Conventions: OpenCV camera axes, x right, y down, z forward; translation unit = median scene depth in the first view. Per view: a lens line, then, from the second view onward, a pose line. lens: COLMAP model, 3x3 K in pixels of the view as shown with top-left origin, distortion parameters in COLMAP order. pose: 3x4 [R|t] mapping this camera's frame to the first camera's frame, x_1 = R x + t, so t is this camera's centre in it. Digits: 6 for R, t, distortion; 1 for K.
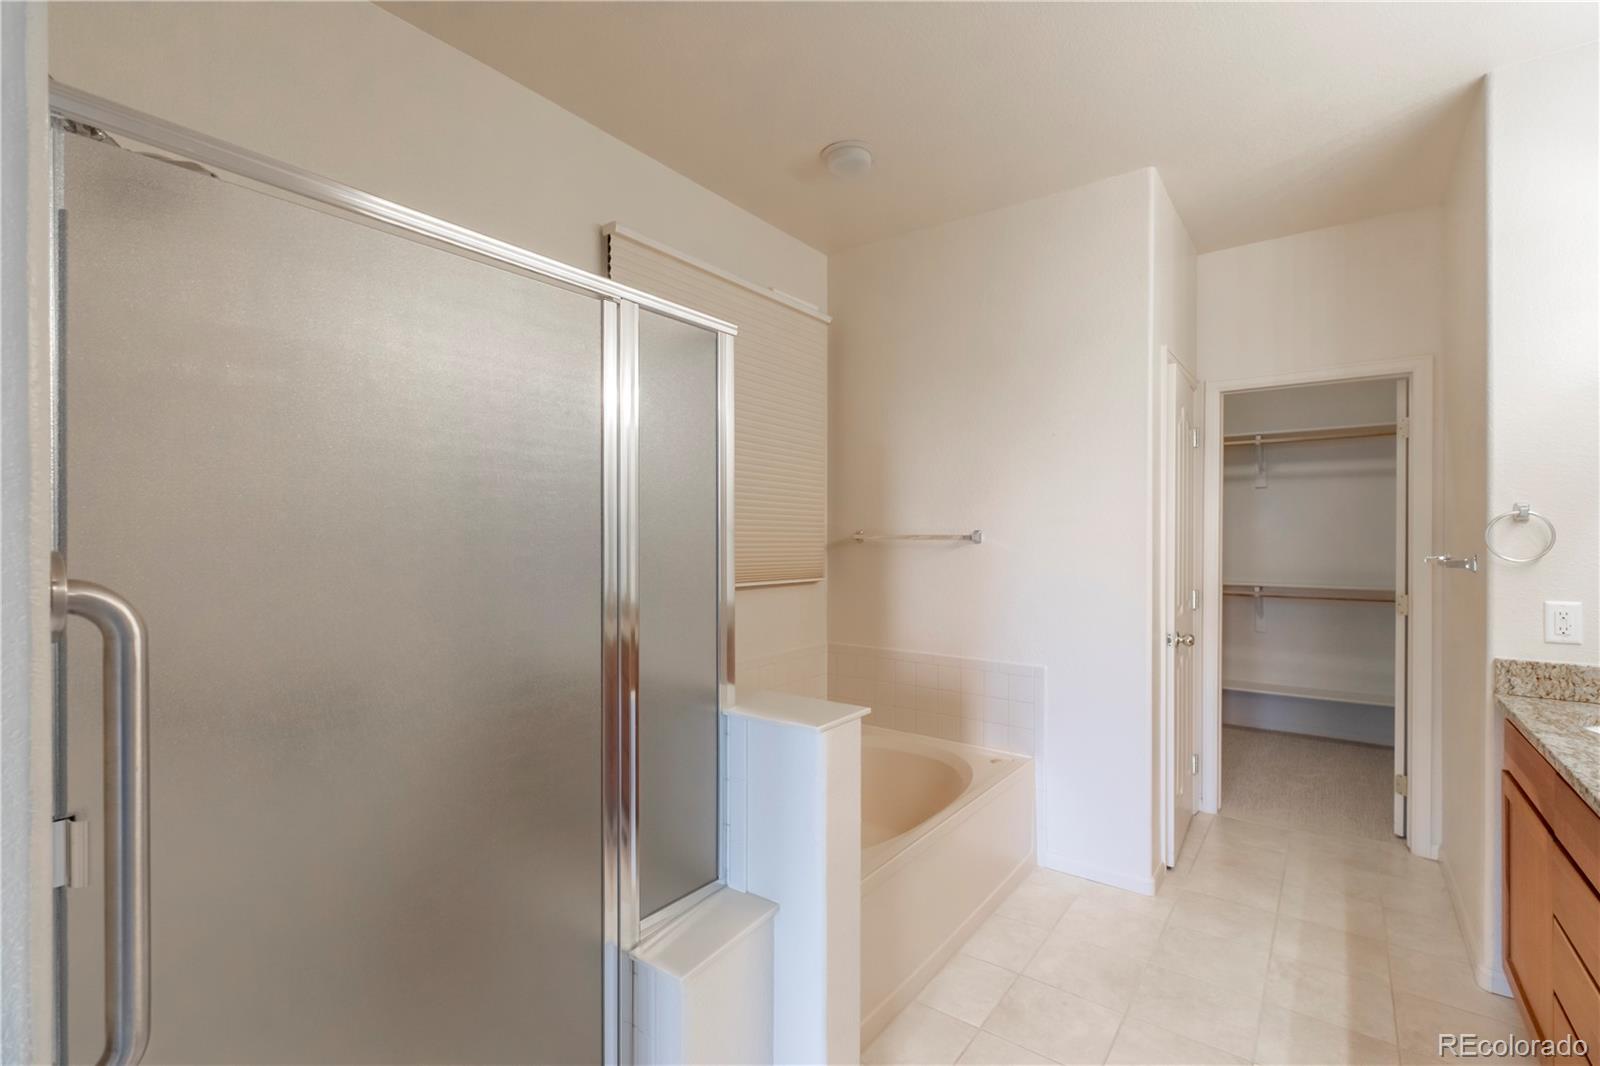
lens RADIAL K [[724.8, 0, 805.5], [0, 724.8, 542.8], [0, 0, 1]] dist [0.001633, 0.000227]
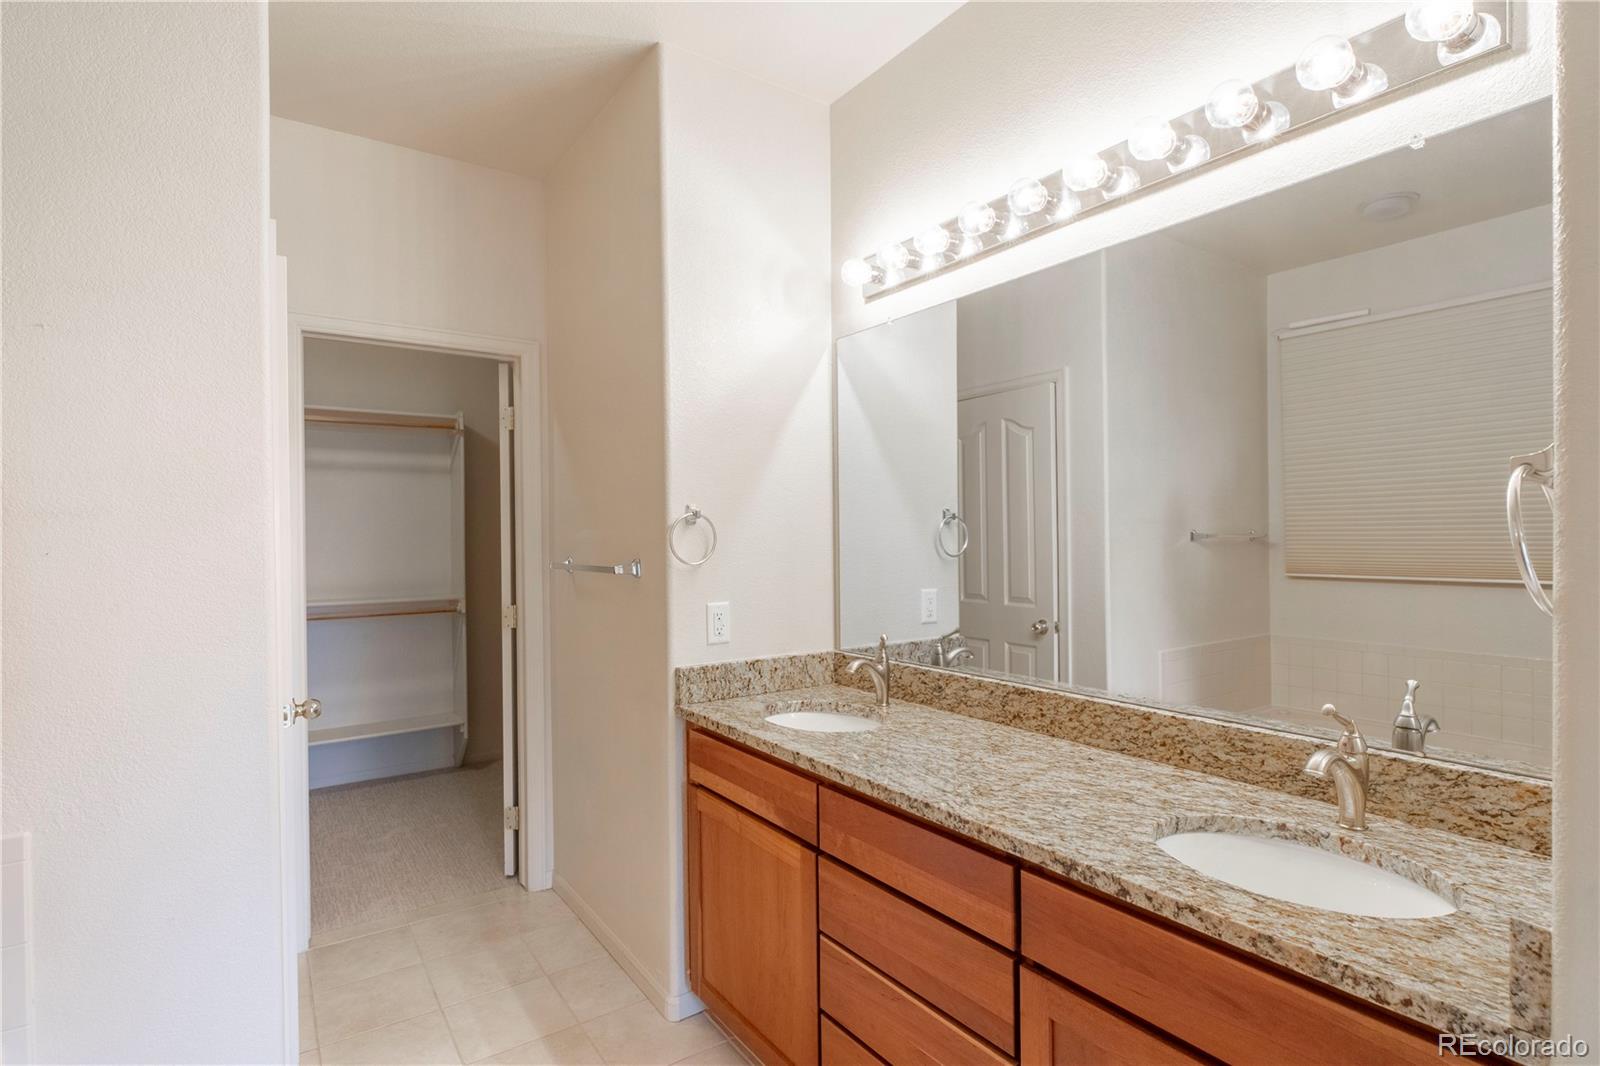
lens RADIAL K [[801.9, 0, 800.0], [0, 801.9, 533.0], [0, 0, 1]] dist [0.001362, 0.000360]
pose [[0.330614, -0.005889, 0.943748, 0.012654], [0.019091, 0.999818, -0.000449, -0.012306], [-0.943573, 0.018165, 0.330666, 0.440235]]
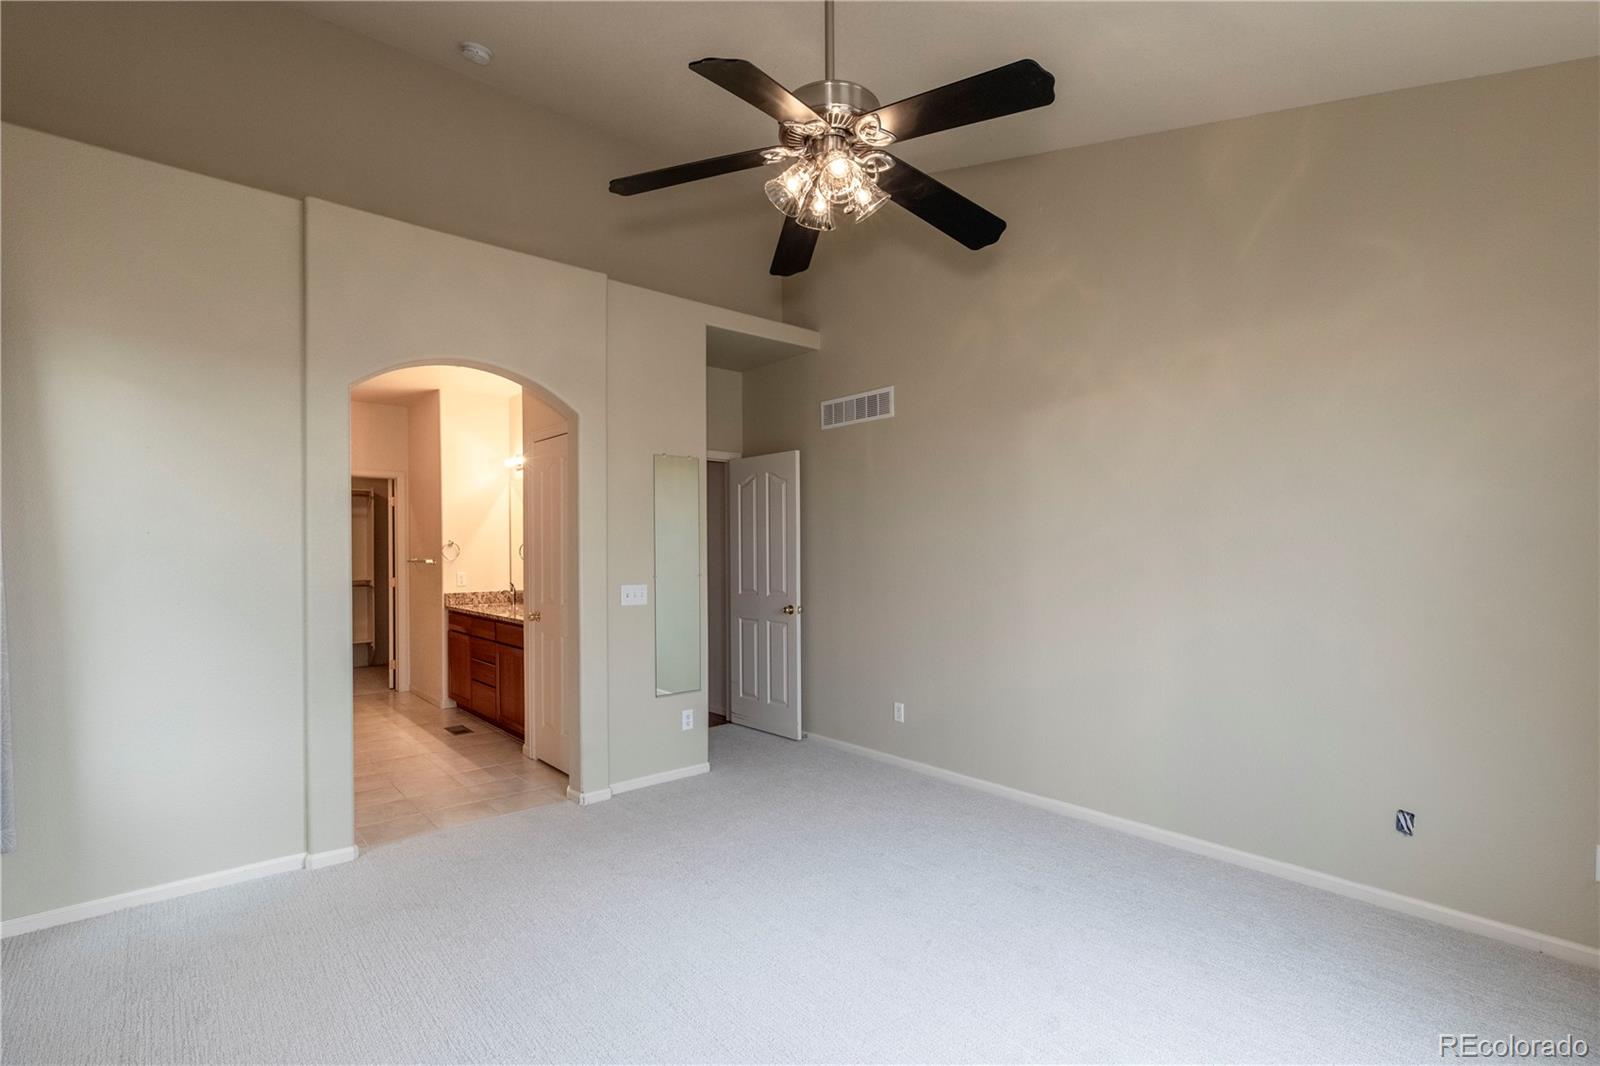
lens RADIAL K [[746.8, 0, 799.1], [0, 746.8, 551.9], [0, 0, 1]] dist [0.000653, 0.000020]
pose [[0.222514, -0.004800, 0.974918, -1.457609], [0.012710, 0.999917, 0.002022, 0.005603], [-0.974847, 0.011941, 0.222556, -0.927986]]
